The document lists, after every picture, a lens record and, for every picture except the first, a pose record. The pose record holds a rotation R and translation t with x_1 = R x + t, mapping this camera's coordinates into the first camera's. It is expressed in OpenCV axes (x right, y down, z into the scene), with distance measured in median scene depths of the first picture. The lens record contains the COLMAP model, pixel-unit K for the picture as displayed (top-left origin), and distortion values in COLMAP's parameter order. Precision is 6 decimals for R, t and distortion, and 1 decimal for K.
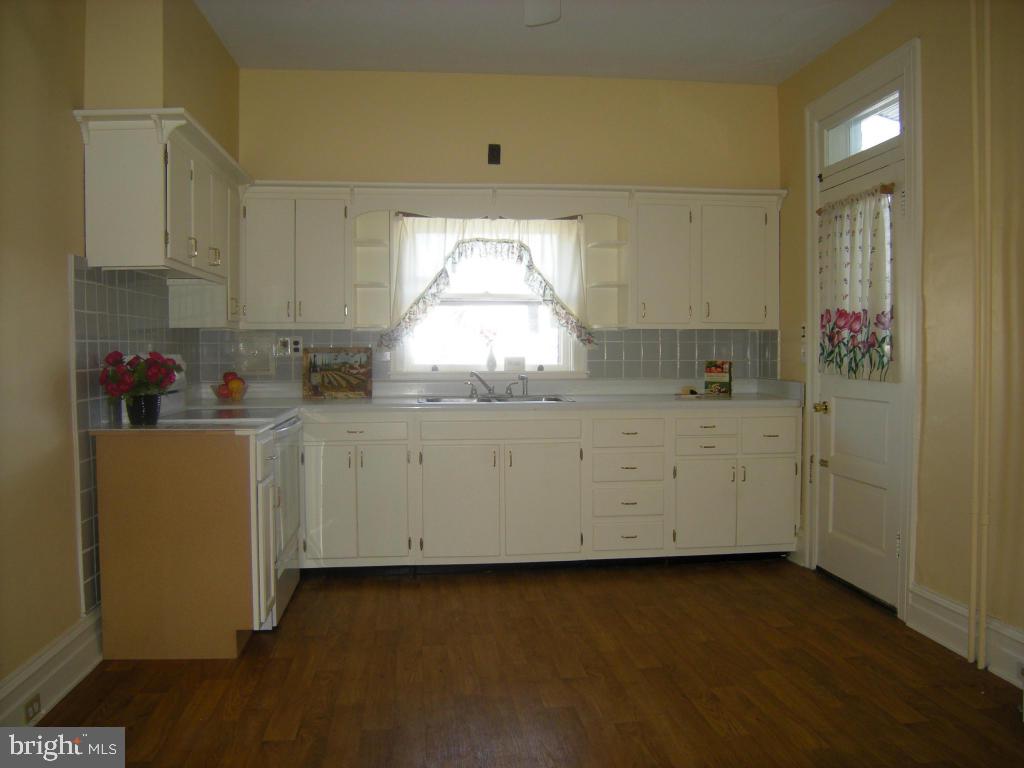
lens RADIAL K [[859.1, 0, 513.5], [0, 859.1, 384.8], [0, 0, 1]] dist [-0.113795, 0.045262]
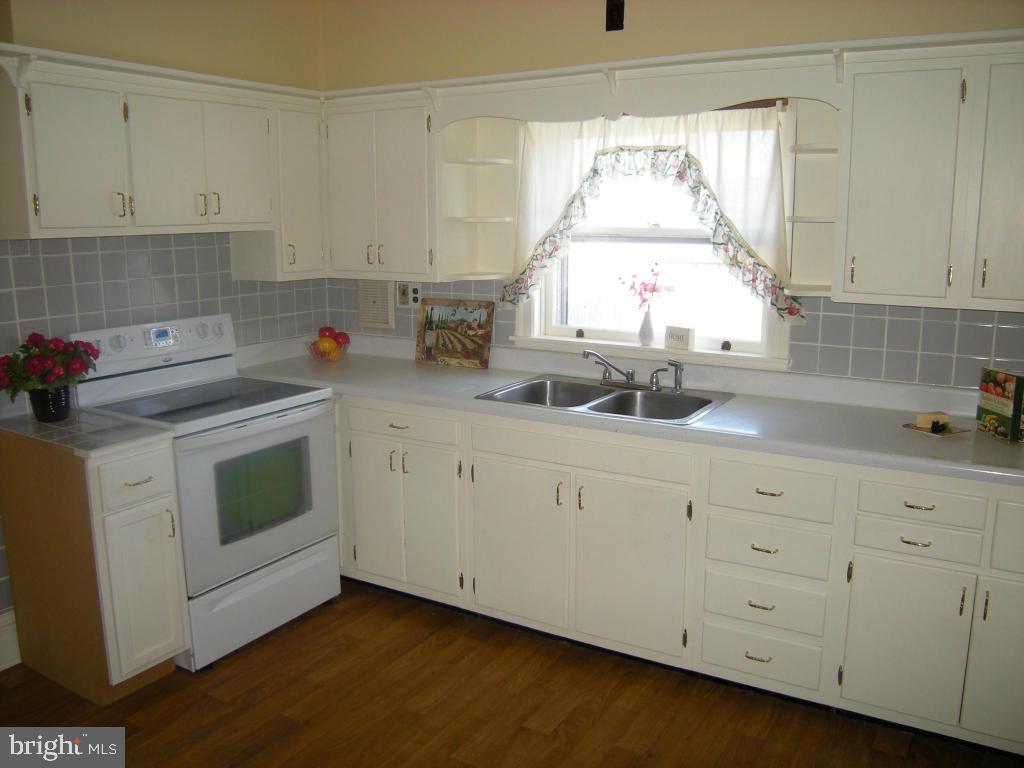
lens RADIAL K [[859.1, 0, 513.8], [0, 859.1, 379.3], [0, 0, 1]] dist [-0.113795, 0.045262]
pose [[0.790950, 0.115325, -0.600915, 0.309913], [-0.026314, 0.987580, 0.154895, -0.094622], [0.611315, -0.106702, 0.784161, 0.423288]]
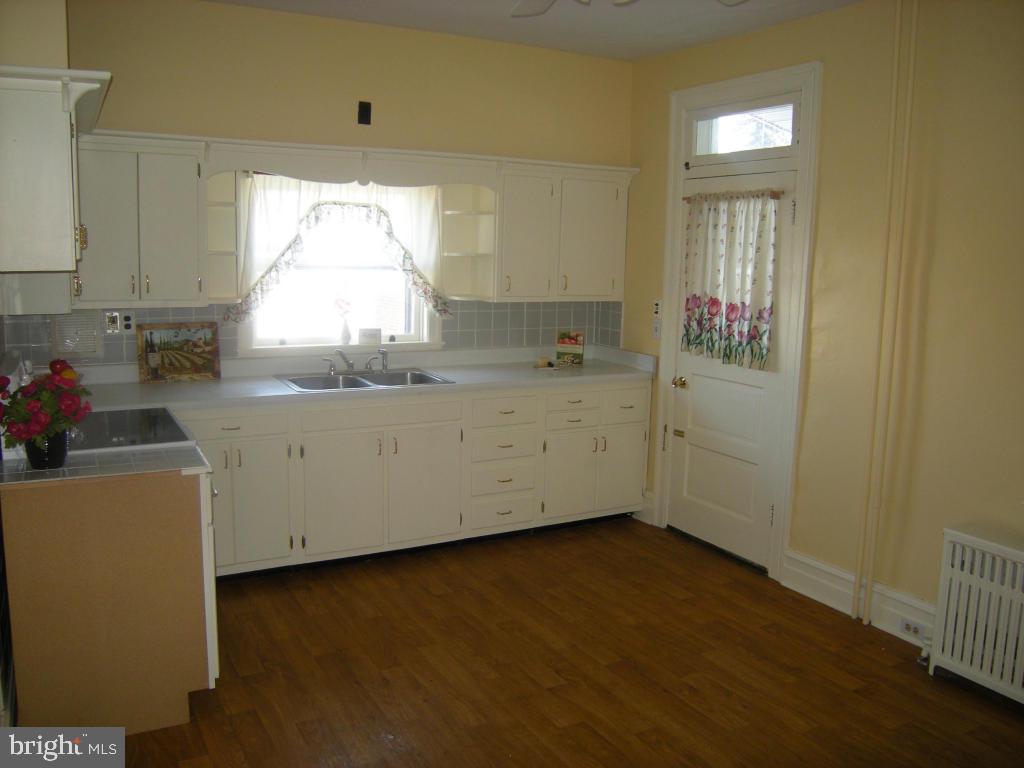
lens RADIAL K [[859.1, 0, 509.6], [0, 859.1, 381.5], [0, 0, 1]] dist [-0.113795, 0.045262]
pose [[0.922426, -0.034270, 0.384650, -0.229090], [-0.011089, 0.993293, 0.115088, -0.087864], [-0.386014, -0.110425, 0.915860, 0.076532]]
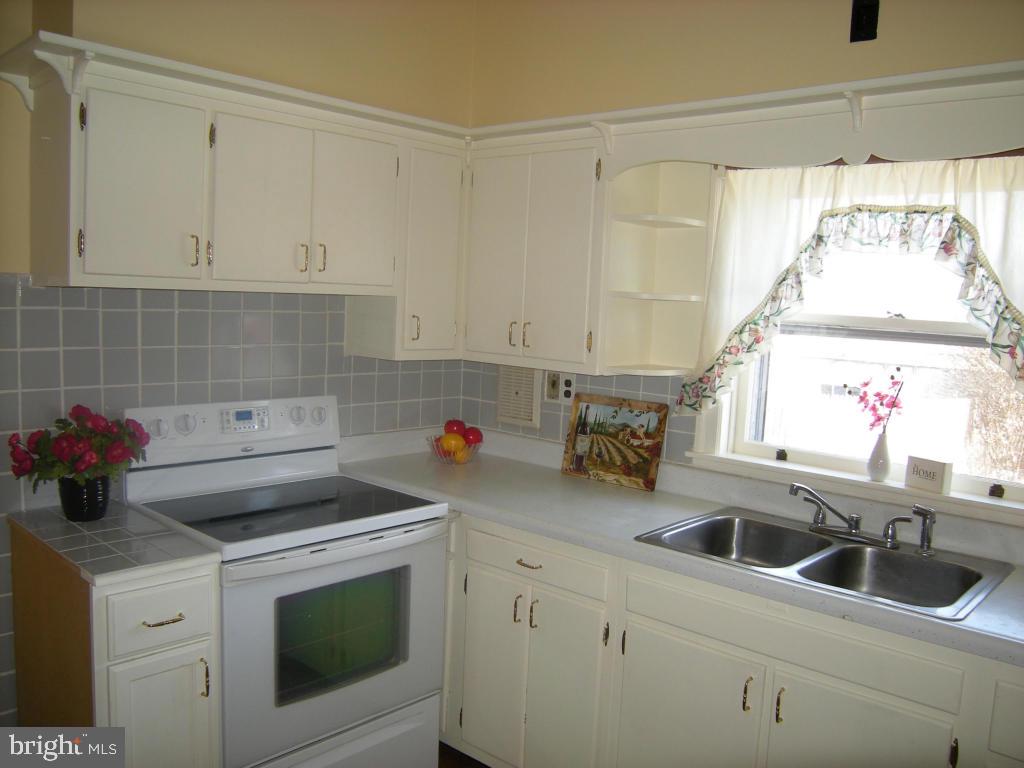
lens RADIAL K [[859.1, 0, 517.9], [0, 859.1, 379.9], [0, 0, 1]] dist [-0.113795, 0.045262]
pose [[0.661019, 0.103237, -0.743233, 0.193755], [-0.078726, 0.994565, 0.068130, -0.092373], [0.746228, 0.013477, 0.665554, 0.553269]]
